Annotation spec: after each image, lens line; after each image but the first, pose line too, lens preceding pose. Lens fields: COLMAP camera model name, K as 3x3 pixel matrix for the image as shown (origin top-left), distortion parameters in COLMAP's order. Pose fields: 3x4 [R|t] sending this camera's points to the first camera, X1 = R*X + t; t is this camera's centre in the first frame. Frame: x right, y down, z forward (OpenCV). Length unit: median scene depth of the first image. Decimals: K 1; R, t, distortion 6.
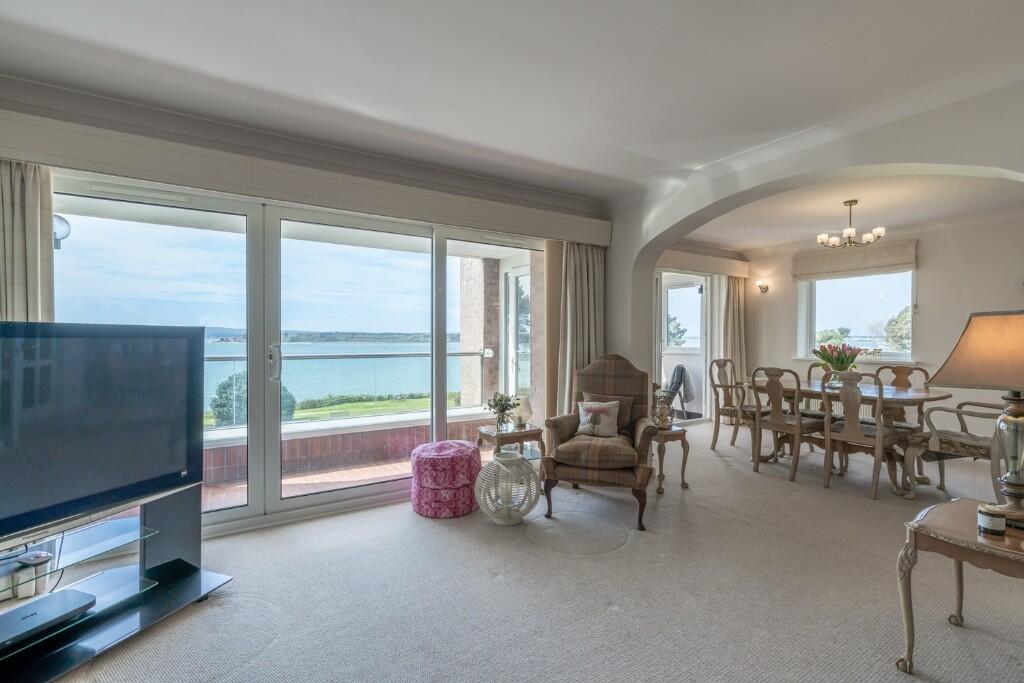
lens RADIAL K [[462.3, 0, 512.0], [0, 462.3, 341.5], [0, 0, 1]] dist [0.000802, 0.000574]
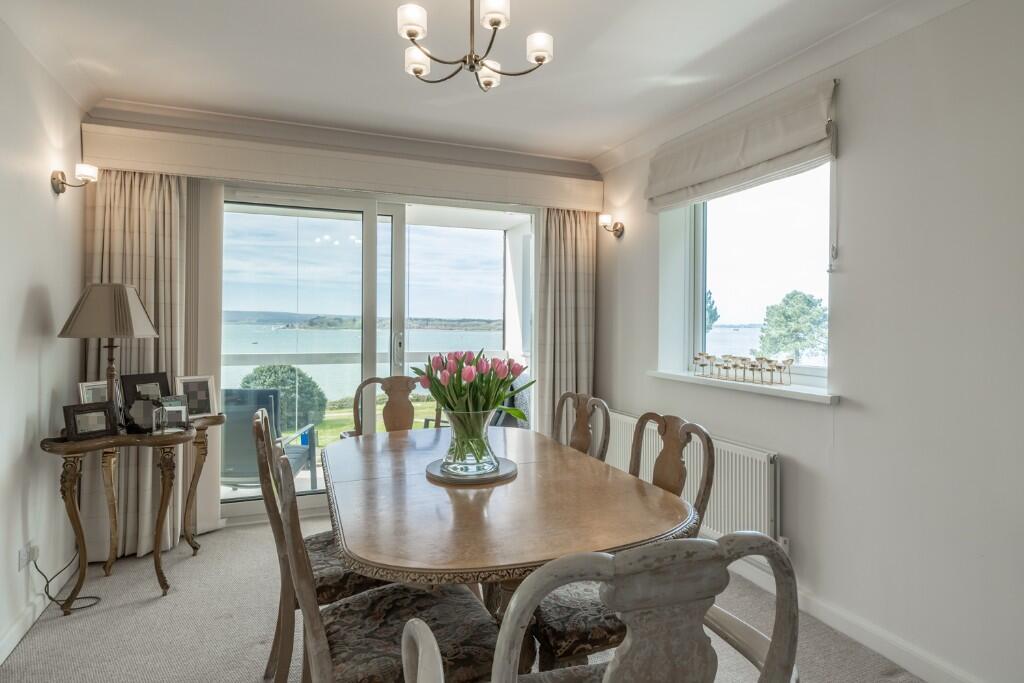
lens RADIAL K [[570.2, 0, 511.8], [0, 570.2, 320.3], [0, 0, 1]] dist [0.000165, -0.000012]
pose [[0.983922, 0.004075, -0.178551, 1.007914], [-0.007030, 0.999849, -0.015921, -0.014091], [0.178459, 0.016920, 0.983802, 0.703094]]
